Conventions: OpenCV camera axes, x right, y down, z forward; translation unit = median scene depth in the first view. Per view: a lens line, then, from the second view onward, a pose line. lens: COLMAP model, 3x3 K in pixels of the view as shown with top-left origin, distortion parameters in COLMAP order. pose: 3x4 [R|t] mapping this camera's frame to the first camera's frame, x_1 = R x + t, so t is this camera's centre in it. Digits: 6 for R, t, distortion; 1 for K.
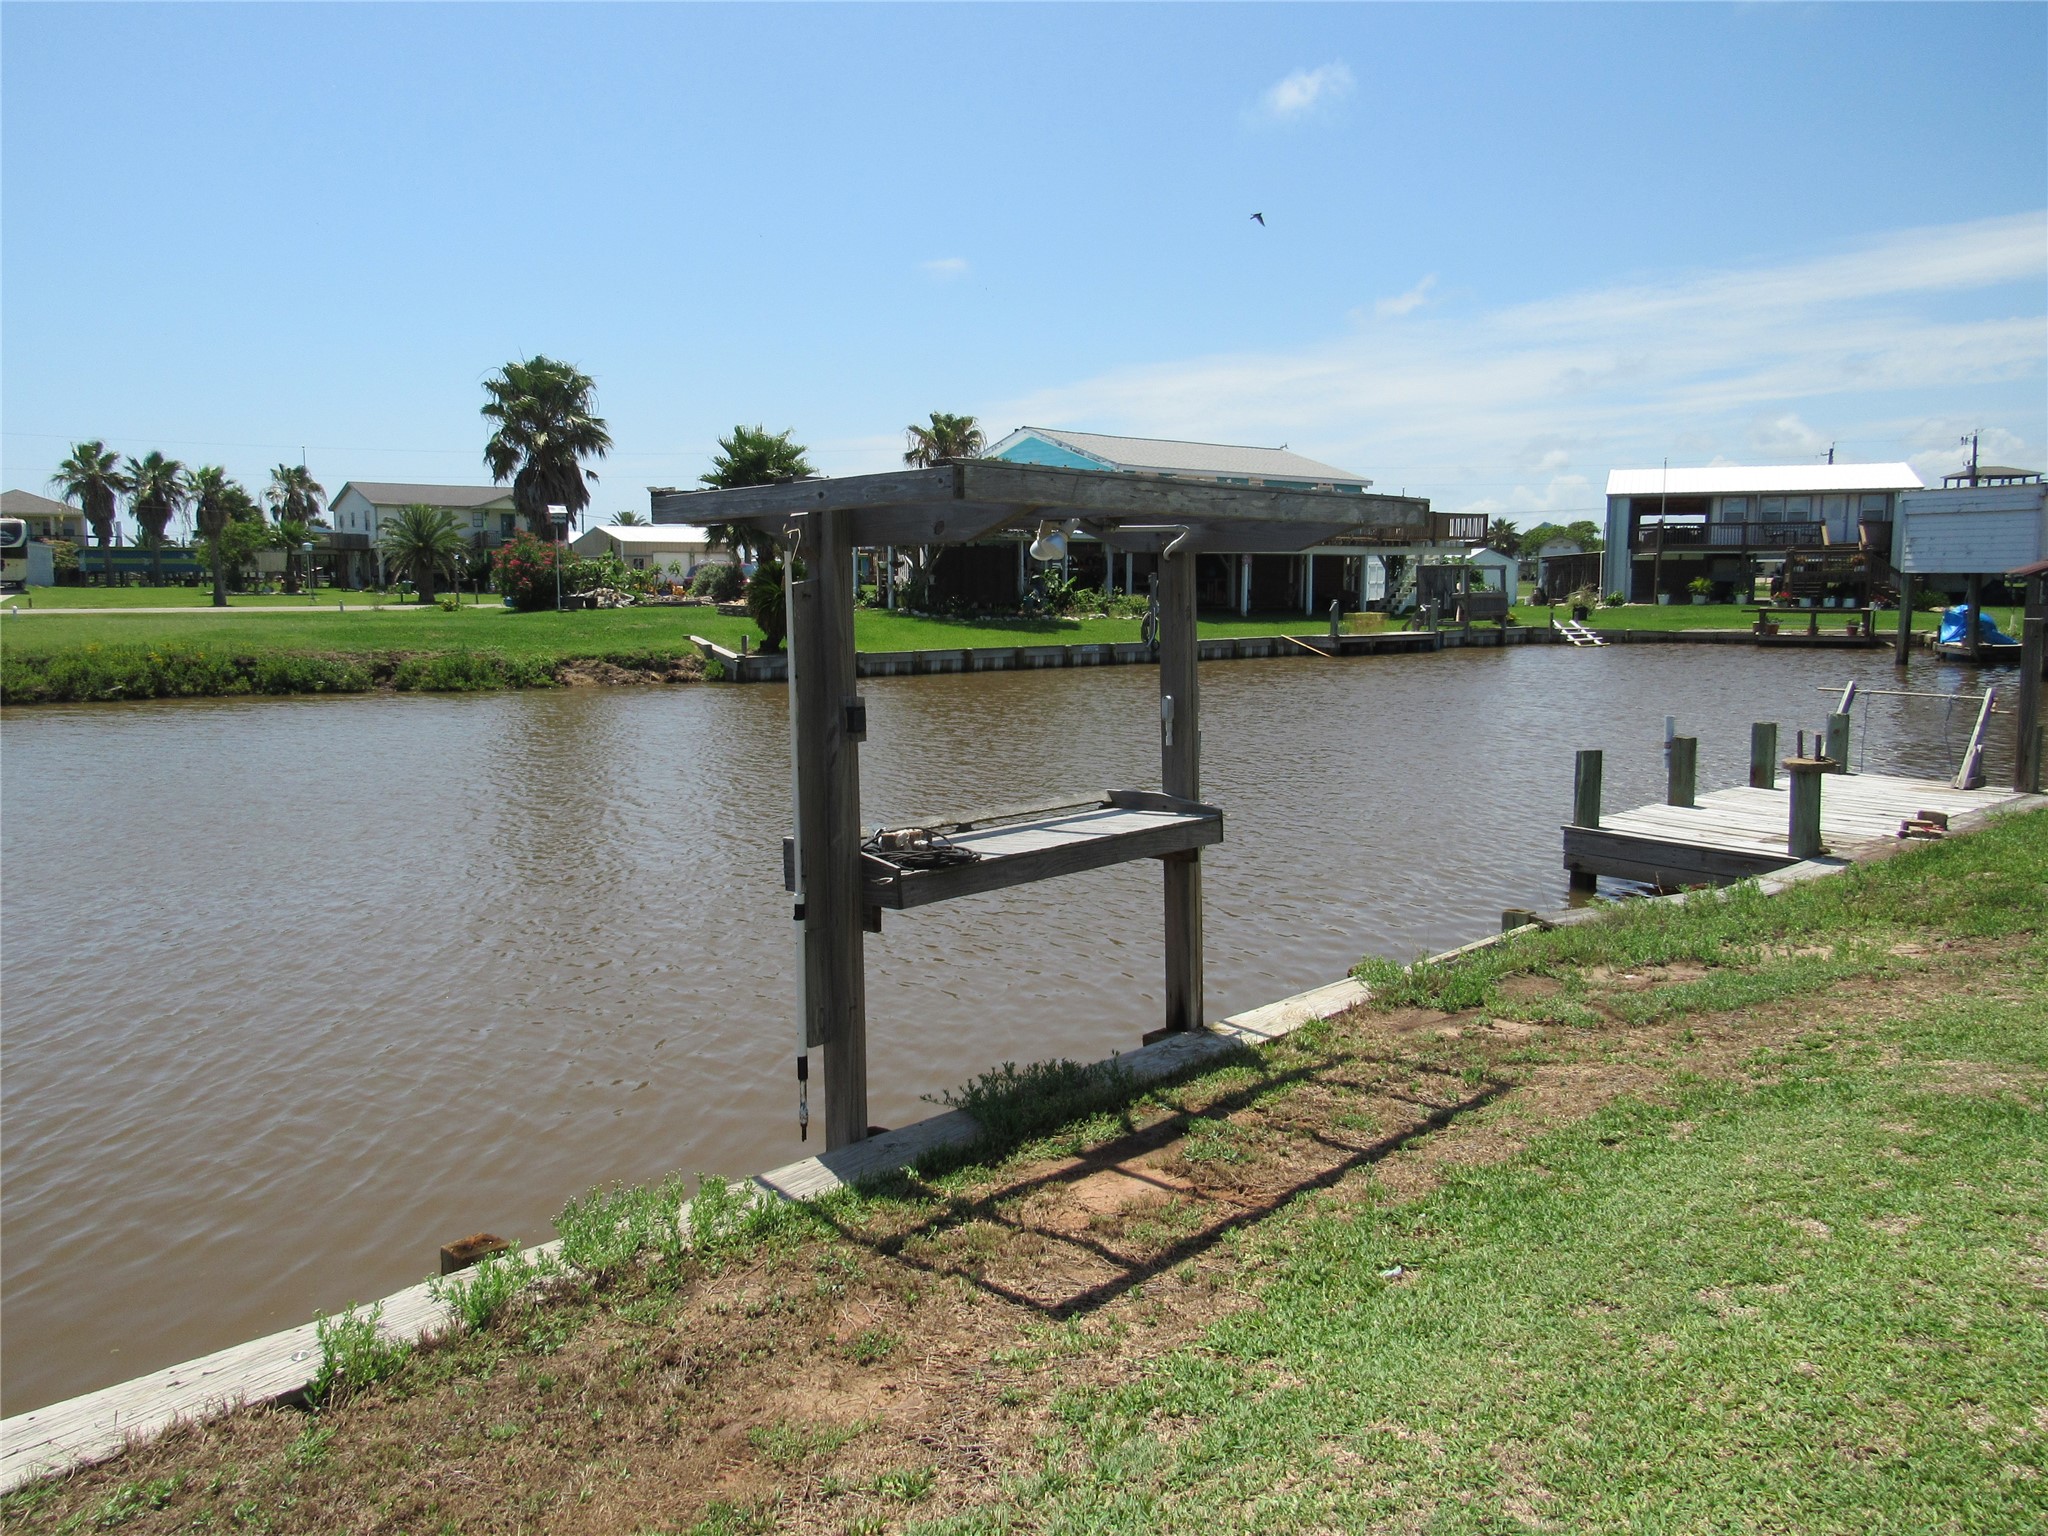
lens RADIAL K [[1500.9, 0, 1024.0], [0, 1500.9, 768.0], [0, 0, 1]] dist [-0.008623, -0.004450]
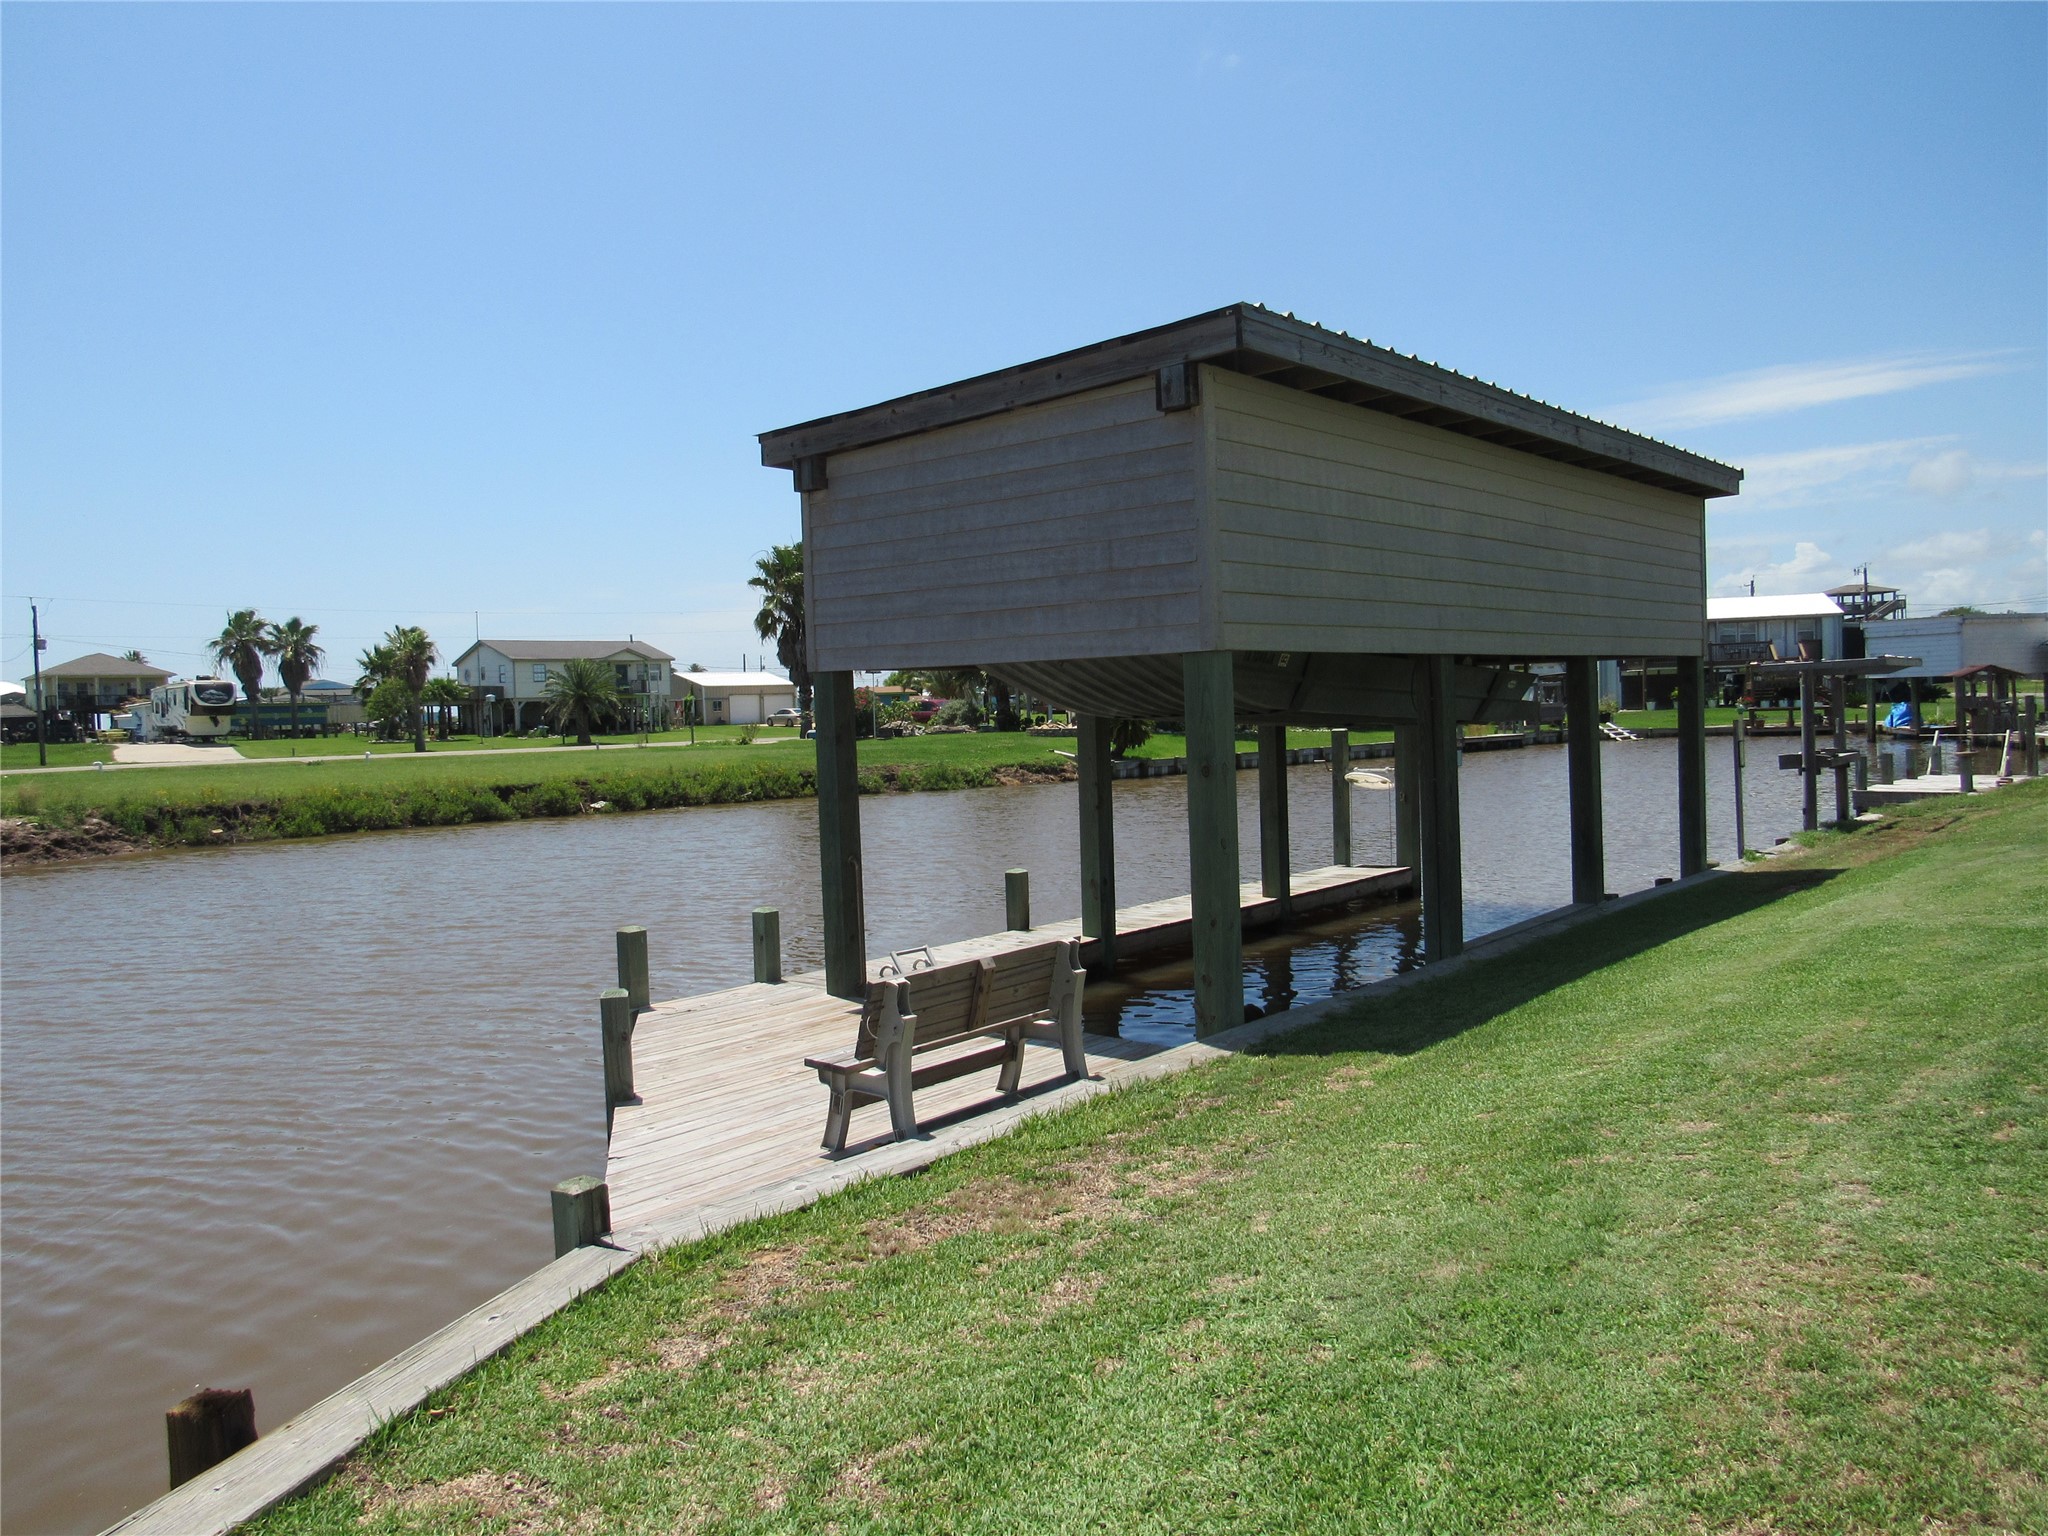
lens RADIAL K [[1510.5, 0, 1024.0], [0, 1510.5, 768.0], [0, 0, 1]] dist [0.006388, -0.001653]
pose [[0.996545, -0.034473, 0.075562, -0.156972], [0.040857, 0.995574, -0.084636, 0.020926], [-0.072310, 0.087430, 0.993543, -0.179550]]
